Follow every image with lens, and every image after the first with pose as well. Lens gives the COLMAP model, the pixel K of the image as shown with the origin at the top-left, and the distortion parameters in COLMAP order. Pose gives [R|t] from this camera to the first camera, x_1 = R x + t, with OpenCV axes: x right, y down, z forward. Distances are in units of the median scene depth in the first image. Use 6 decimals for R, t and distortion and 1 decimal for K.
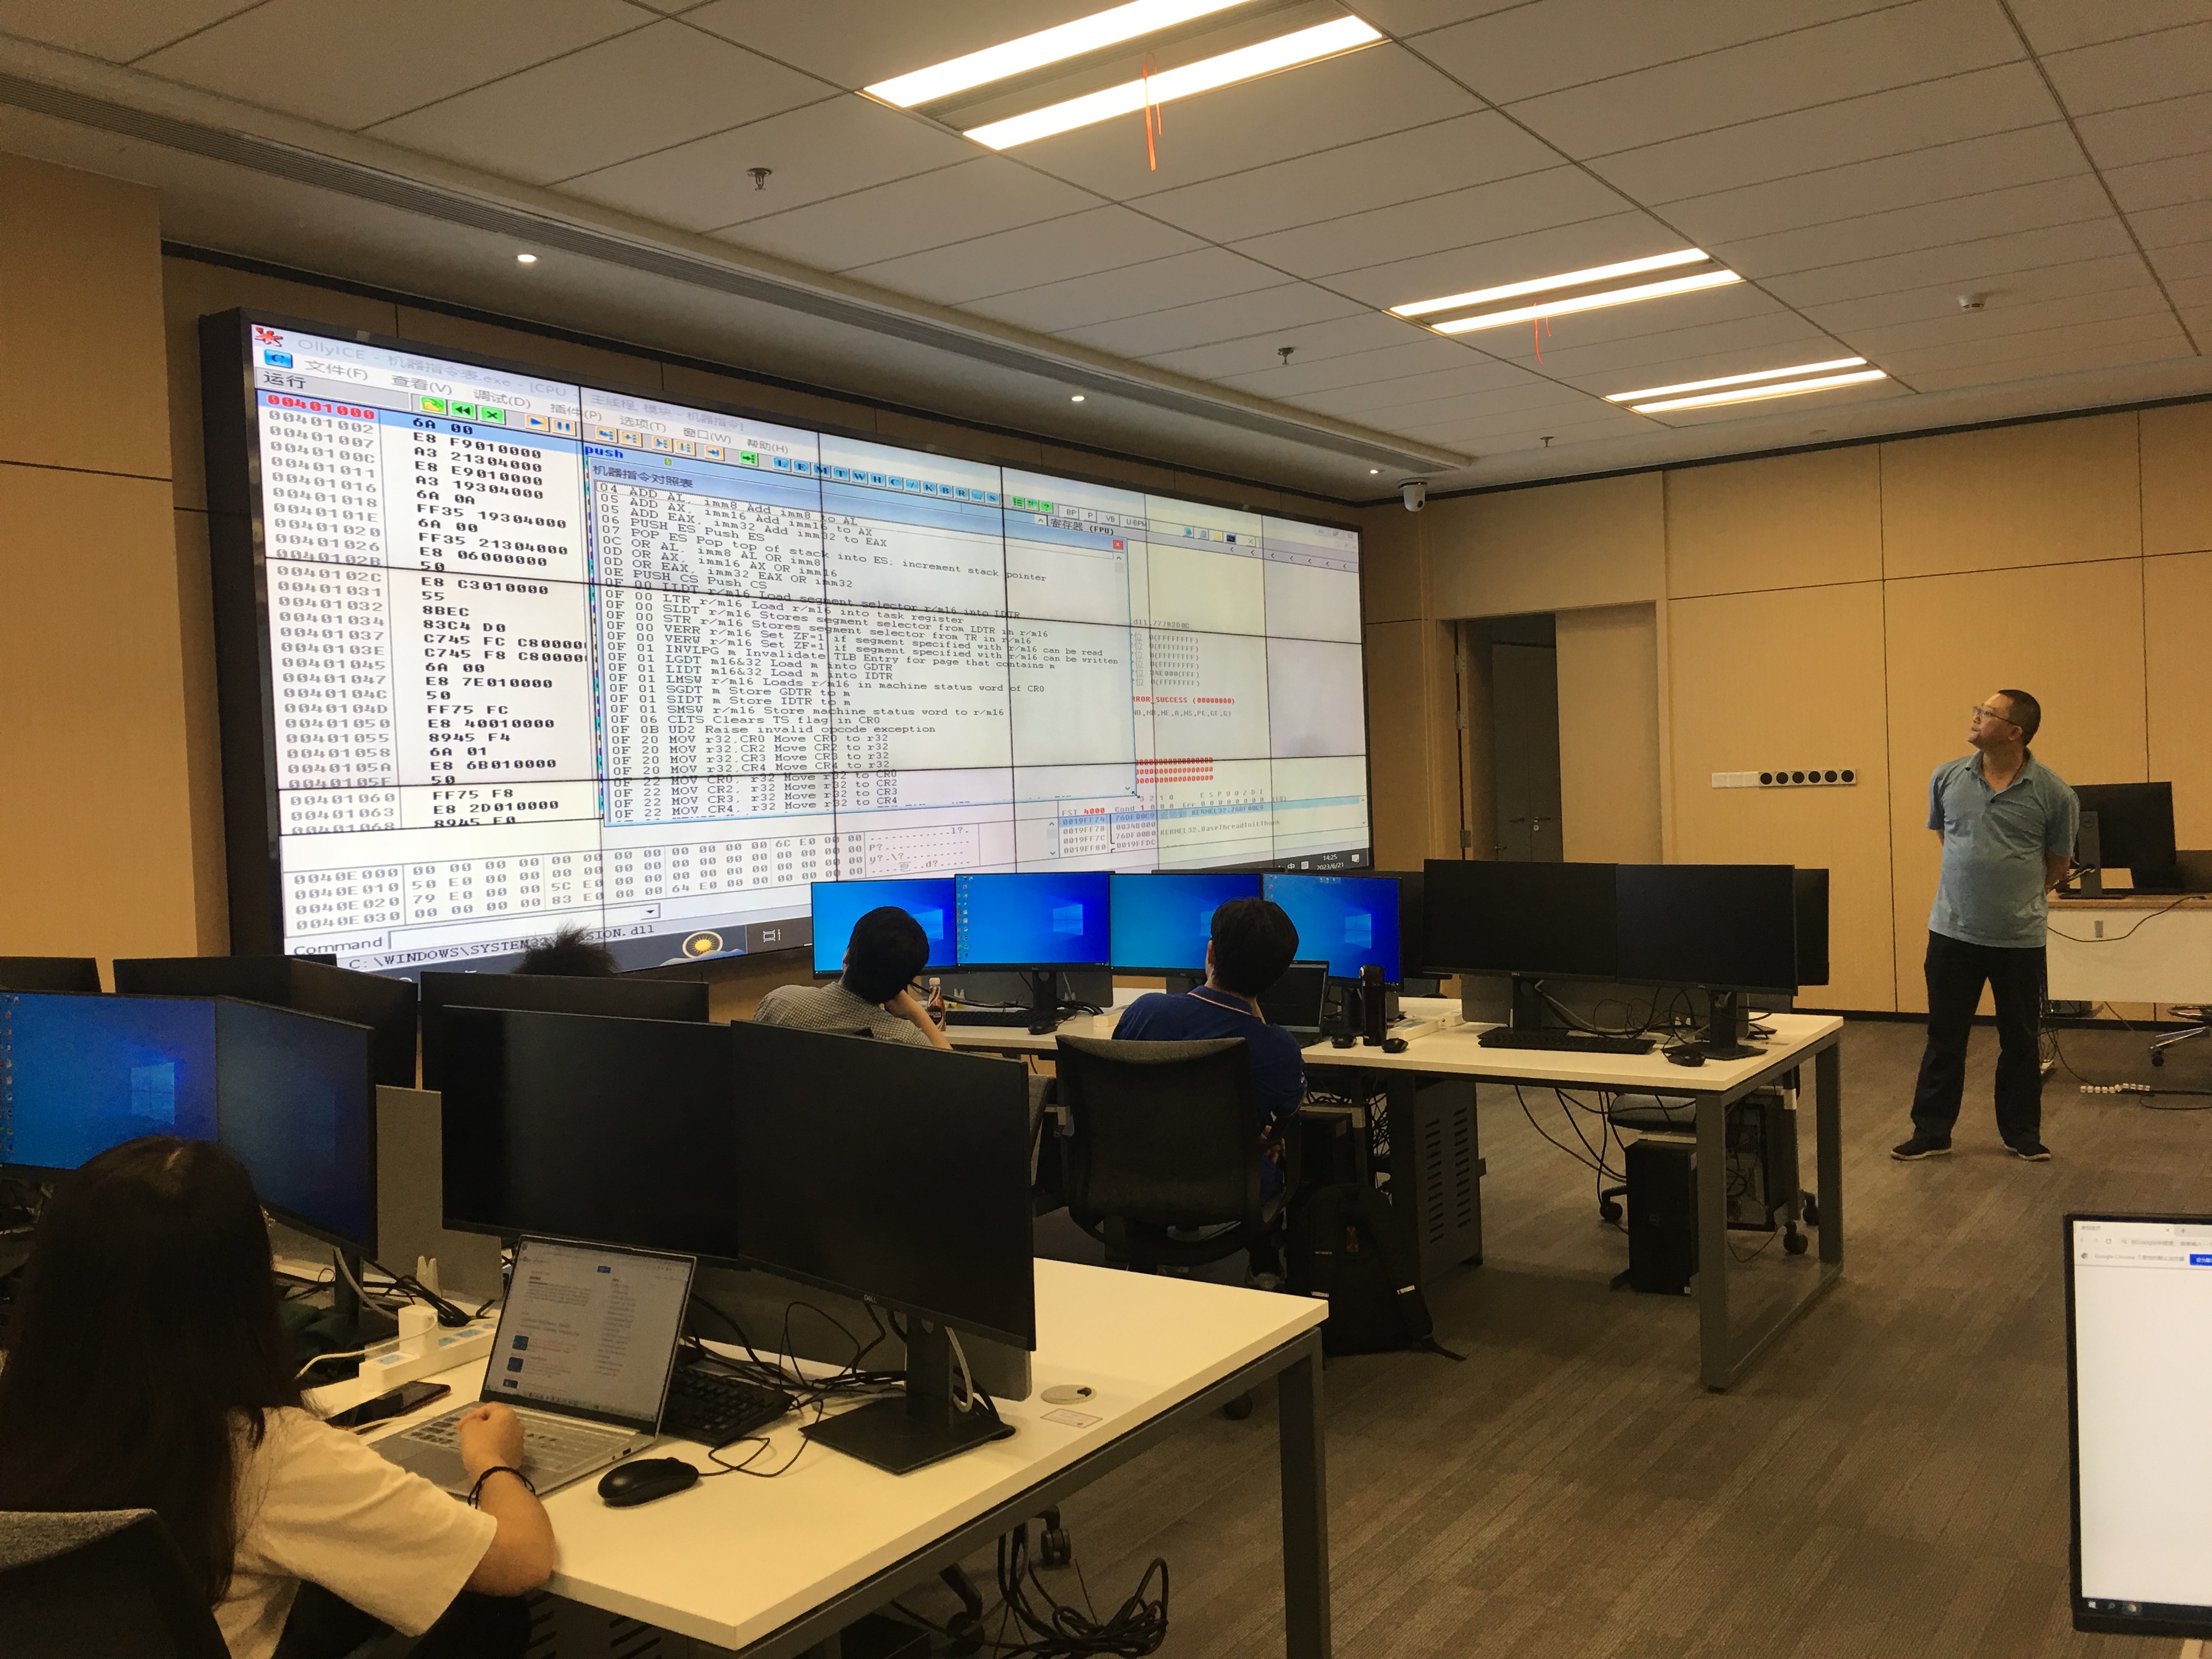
lens RADIAL K [[1879.2, 0, 1101.2], [0, 1879.2, 828.5], [0, 0, 1]] dist [0.074436, -0.098345]
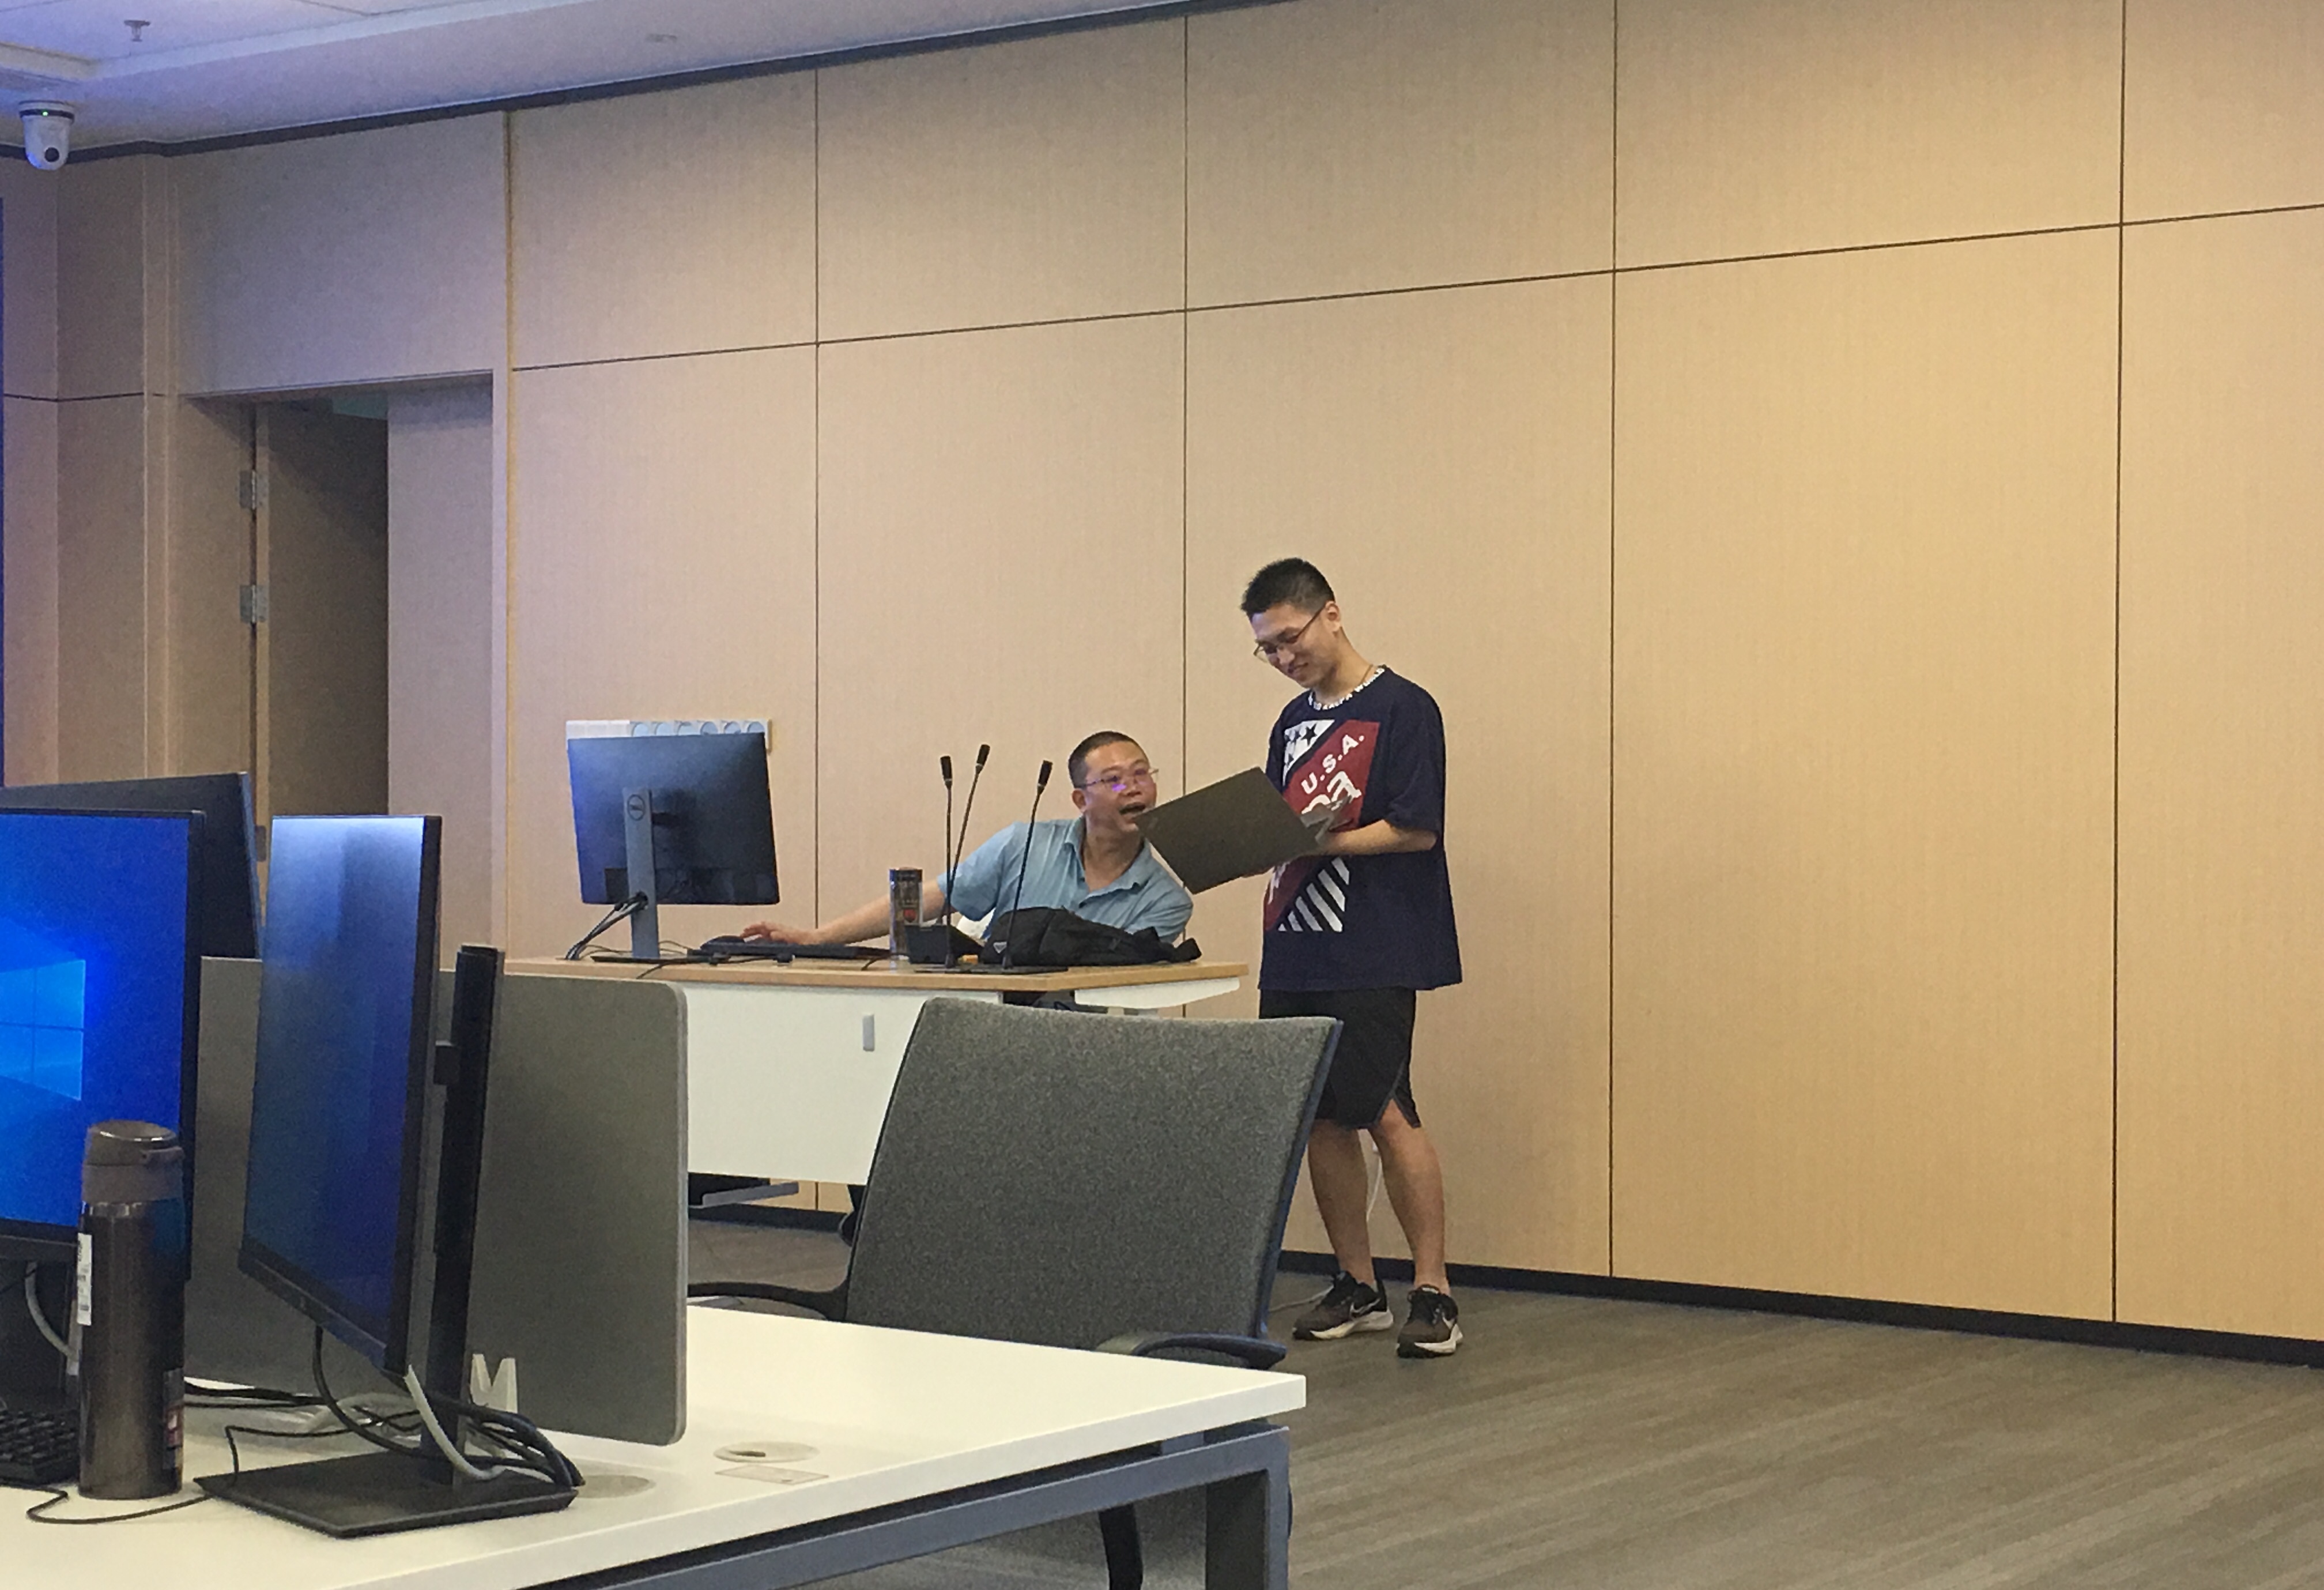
lens RADIAL K [[3779.6, 0, 1160.2], [0, 3779.6, 849.9], [0, 0, 1]] dist [0.033386, 0.087449]
pose [[0.998884, 0.045098, -0.014003, 0.557710], [-0.045281, 0.998890, -0.012990, 0.011617], [0.013402, 0.013610, 0.999818, 0.009868]]
